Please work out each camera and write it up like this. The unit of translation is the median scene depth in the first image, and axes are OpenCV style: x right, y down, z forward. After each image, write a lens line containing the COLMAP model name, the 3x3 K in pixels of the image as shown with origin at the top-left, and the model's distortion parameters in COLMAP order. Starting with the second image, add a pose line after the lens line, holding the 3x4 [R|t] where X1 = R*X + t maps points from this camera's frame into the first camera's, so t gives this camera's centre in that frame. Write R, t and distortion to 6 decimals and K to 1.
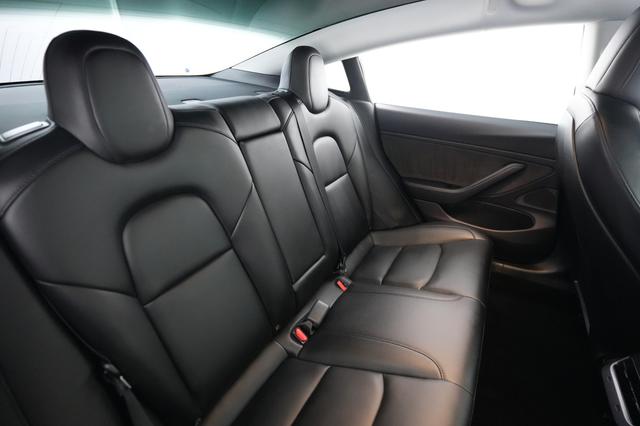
lens RADIAL K [[323.3, 0, 320.0], [0, 323.3, 213.0], [0, 0, 1]] dist [0.001249, -0.000202]
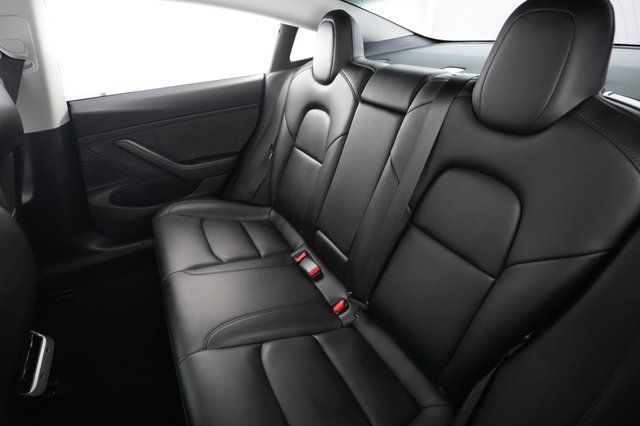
lens RADIAL K [[323.3, 0, 320.0], [0, 323.3, 213.0], [0, 0, 1]] dist [0.001249, -0.000202]
pose [[-0.549459, 0.427501, -0.717870, 0.687371], [-0.338919, 0.671288, 0.659171, -0.553802], [0.763694, 0.605487, -0.223957, 1.161837]]
